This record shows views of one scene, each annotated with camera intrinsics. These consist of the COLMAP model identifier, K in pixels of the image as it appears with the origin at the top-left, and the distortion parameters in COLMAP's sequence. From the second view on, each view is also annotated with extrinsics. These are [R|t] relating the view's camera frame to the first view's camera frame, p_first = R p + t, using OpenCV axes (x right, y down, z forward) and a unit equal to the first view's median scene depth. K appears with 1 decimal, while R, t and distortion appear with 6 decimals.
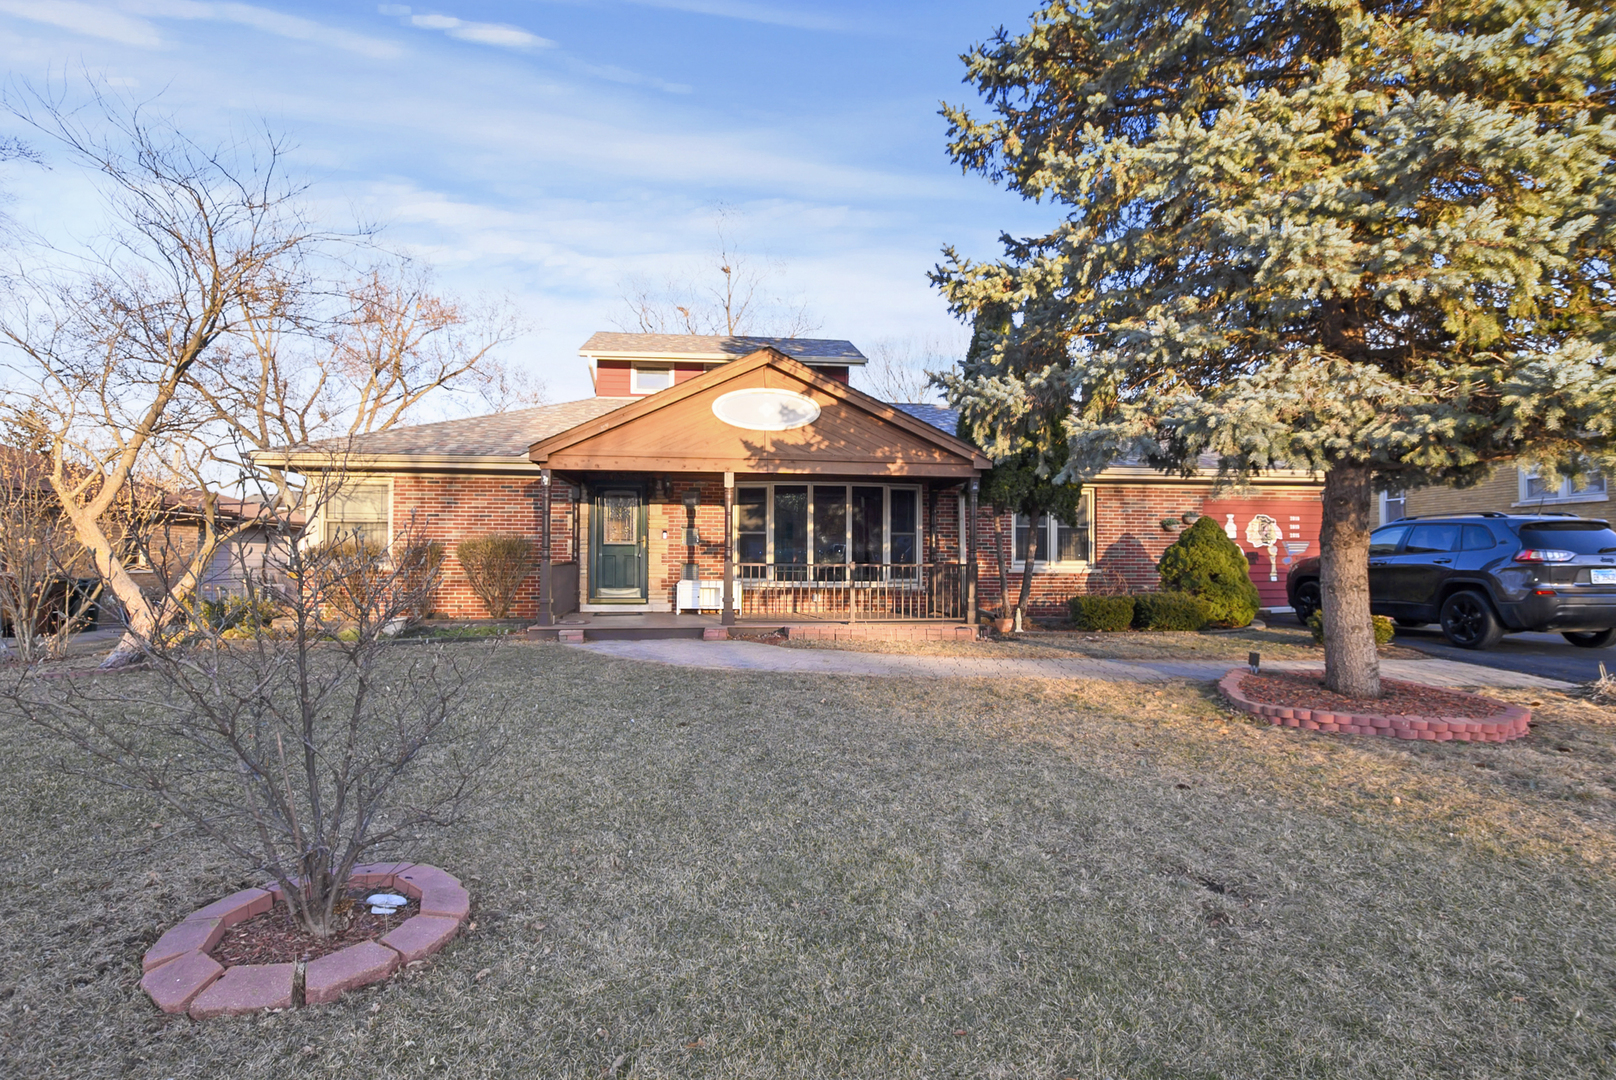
lens RADIAL K [[825.0, 0, 801.5], [0, 825.0, 536.0], [0, 0, 1]] dist [0.005250, 0.000919]
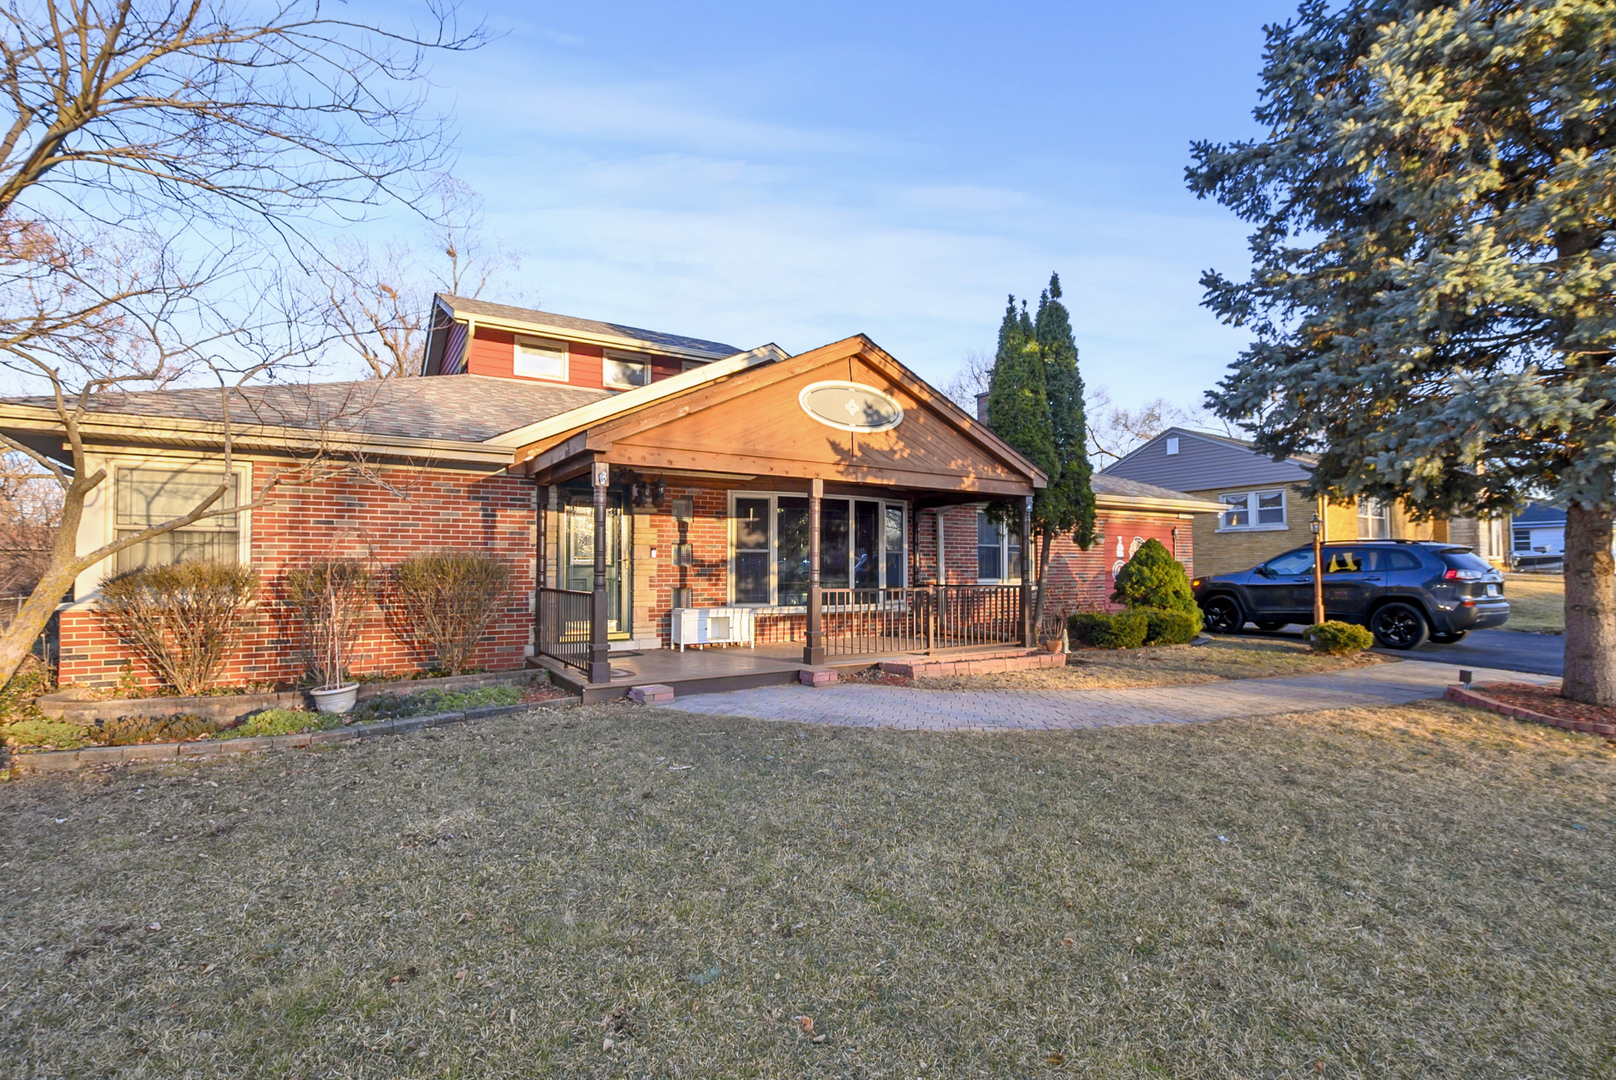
lens RADIAL K [[764.8, 0, 815.0], [0, 764.8, 547.5], [0, 0, 1]] dist [0.001542, -0.000425]
pose [[0.895951, 0.007144, 0.444096, -0.359640], [-0.006496, 0.999974, -0.002981, -0.005535], [-0.444106, -0.000214, 0.895974, 0.266459]]
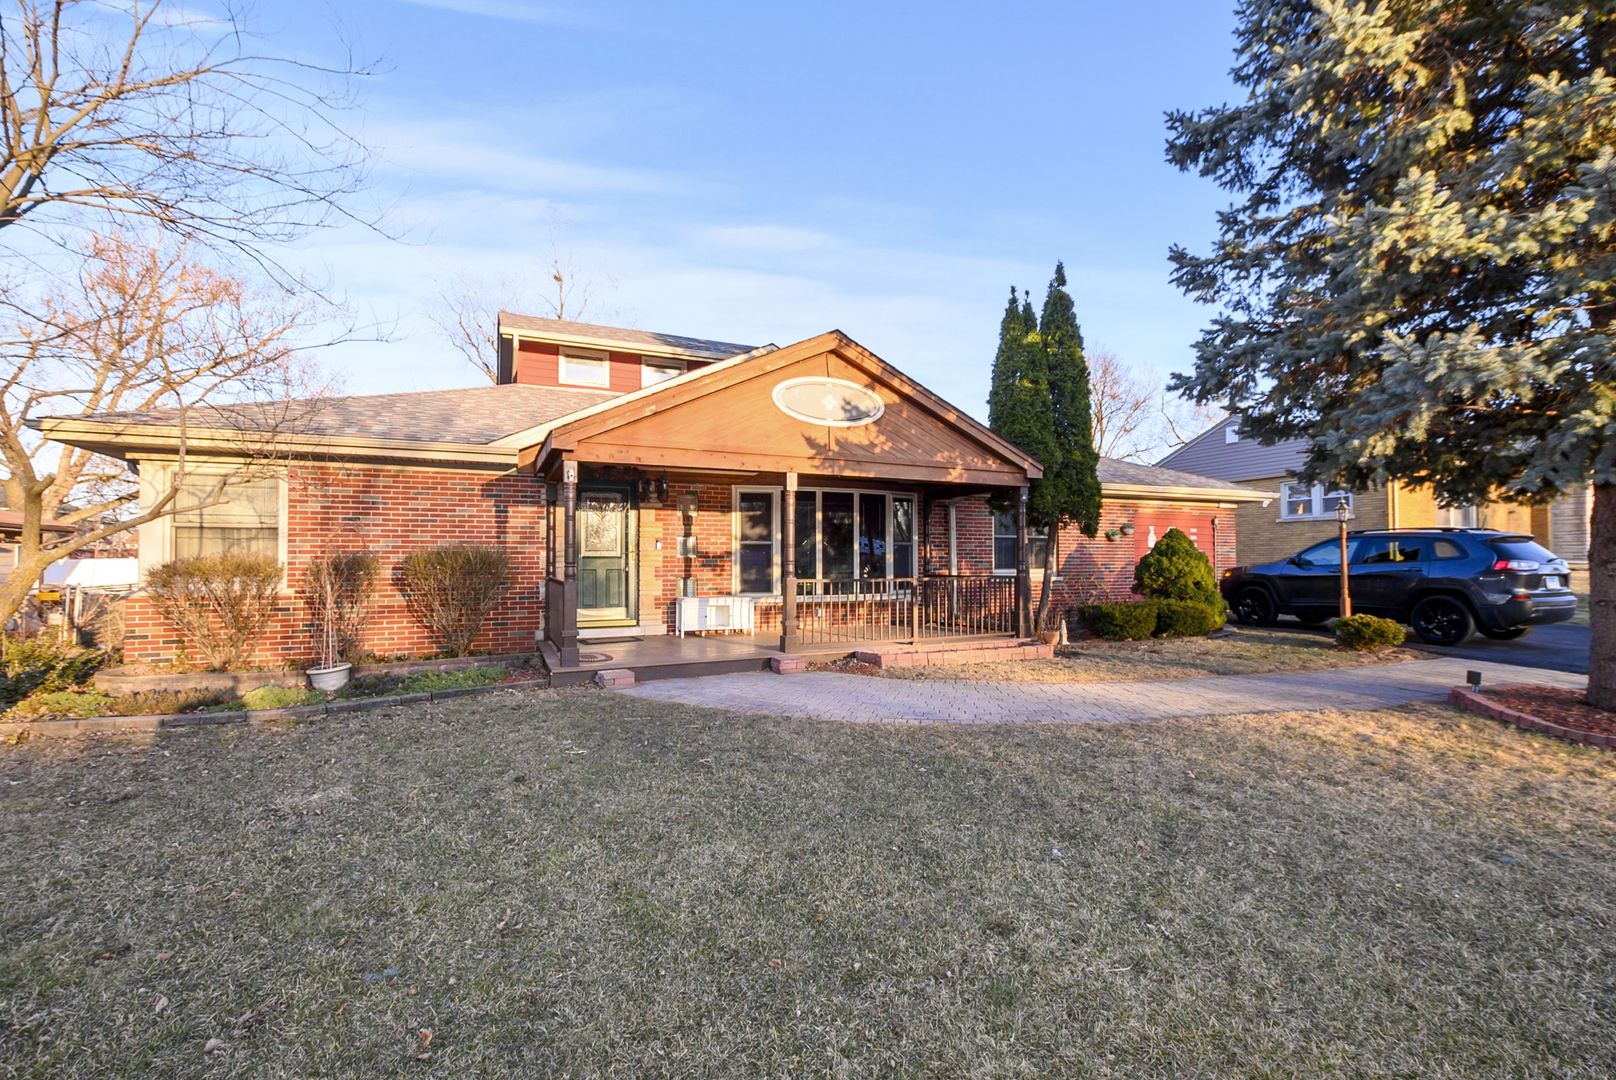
lens RADIAL K [[711.4, 0, 816.7], [0, 711.4, 545.7], [0, 0, 1]] dist [0.011236, -0.004773]
pose [[0.946478, -0.000238, 0.322768, -0.251841], [-0.001844, 0.999979, 0.006146, -0.005744], [-0.322762, -0.006412, 0.946458, 0.249292]]
